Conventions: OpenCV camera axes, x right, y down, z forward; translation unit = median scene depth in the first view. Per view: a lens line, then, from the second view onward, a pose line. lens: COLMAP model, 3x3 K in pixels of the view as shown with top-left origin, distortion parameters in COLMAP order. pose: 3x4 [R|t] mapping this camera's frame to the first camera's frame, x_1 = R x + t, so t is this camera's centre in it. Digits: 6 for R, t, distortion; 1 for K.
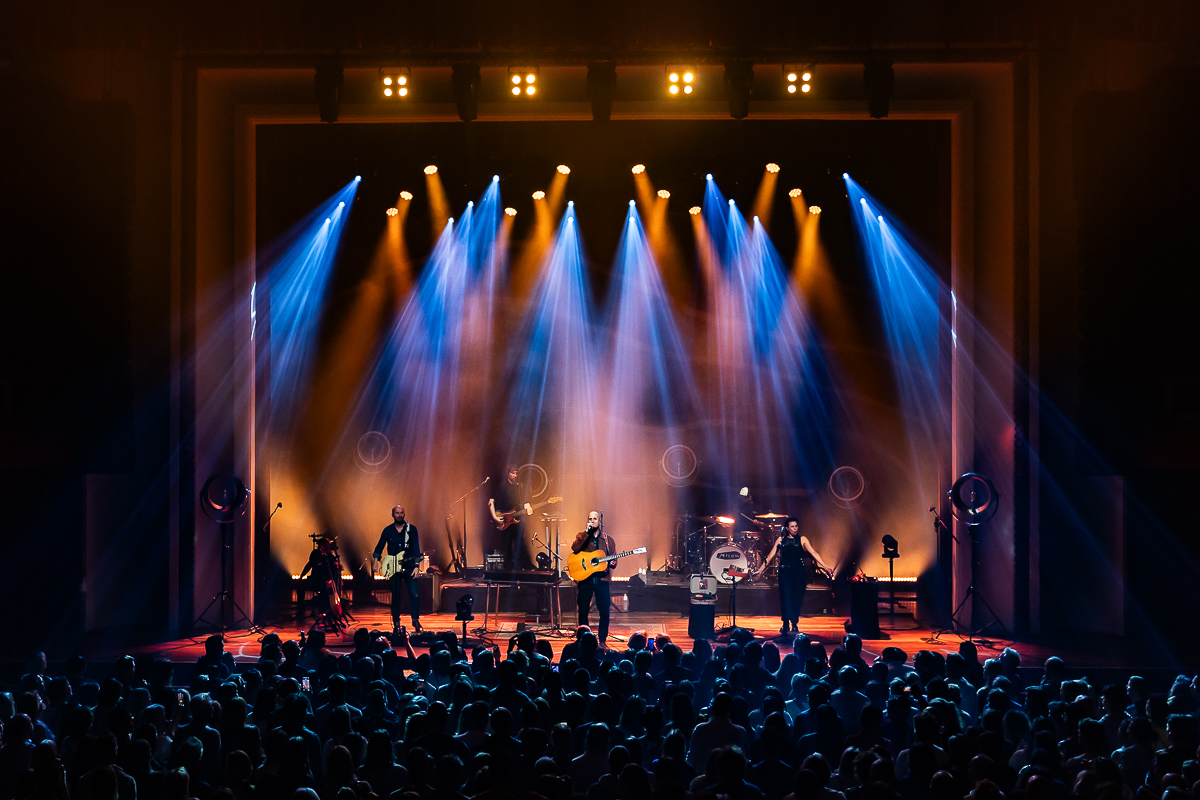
lens RADIAL K [[2476.8, 0, 587.3], [0, 2476.8, 389.9], [0, 0, 1]] dist [0.014456, 0.000000]
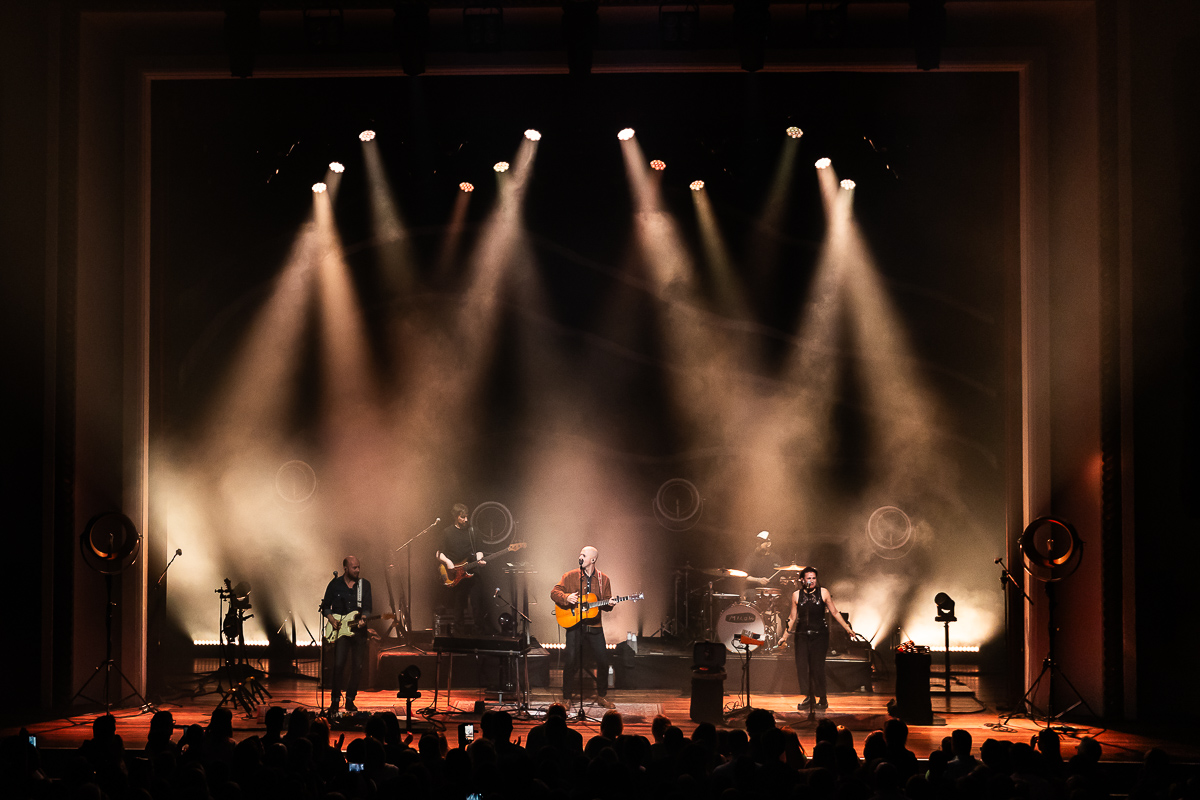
lens RADIAL K [[2476.8, 0, 575.6], [0, 2476.8, 348.3], [0, 0, 1]] dist [0.014456, 0.000000]
pose [[0.998957, -0.000577, -0.045659, 0.040582], [-0.001412, 0.999051, -0.043533, 0.015116], [0.045641, 0.043552, 0.998008, 0.200390]]
